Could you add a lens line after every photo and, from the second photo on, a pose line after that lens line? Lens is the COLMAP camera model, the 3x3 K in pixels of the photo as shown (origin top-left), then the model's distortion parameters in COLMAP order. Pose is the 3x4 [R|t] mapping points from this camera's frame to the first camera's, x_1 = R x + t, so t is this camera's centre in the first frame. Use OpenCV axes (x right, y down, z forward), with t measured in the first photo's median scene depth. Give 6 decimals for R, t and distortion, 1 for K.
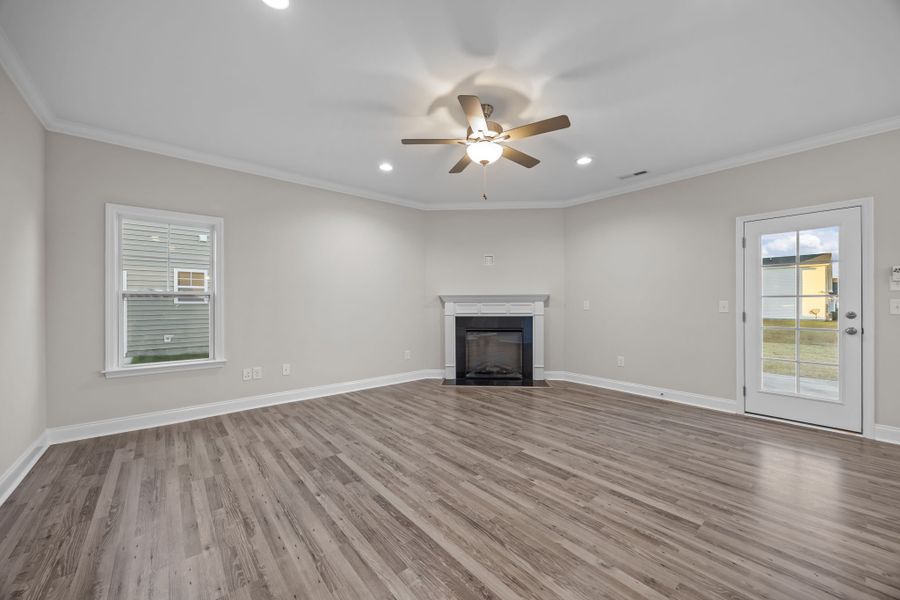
lens RADIAL K [[343.7, 0, 453.1], [0, 343.7, 301.0], [0, 0, 1]] dist [0.003677, 0.000093]
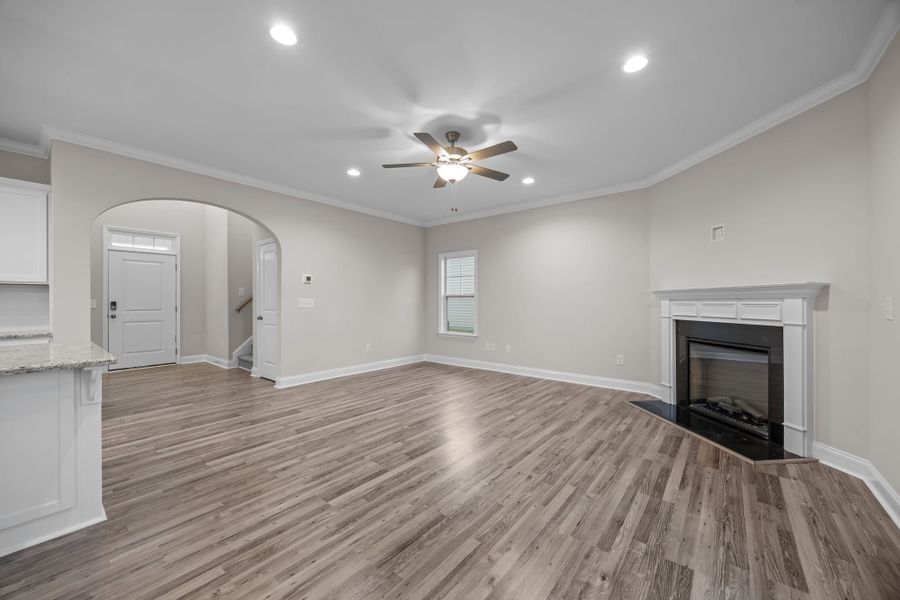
lens RADIAL K [[343.7, 0, 455.0], [0, 343.7, 298.4], [0, 0, 1]] dist [0.003677, 0.000093]
pose [[0.186099, -0.007175, -0.982505, 1.037649], [0.005293, 0.999966, -0.006300, 0.003919], [0.982517, -0.004029, 0.186131, 0.661725]]
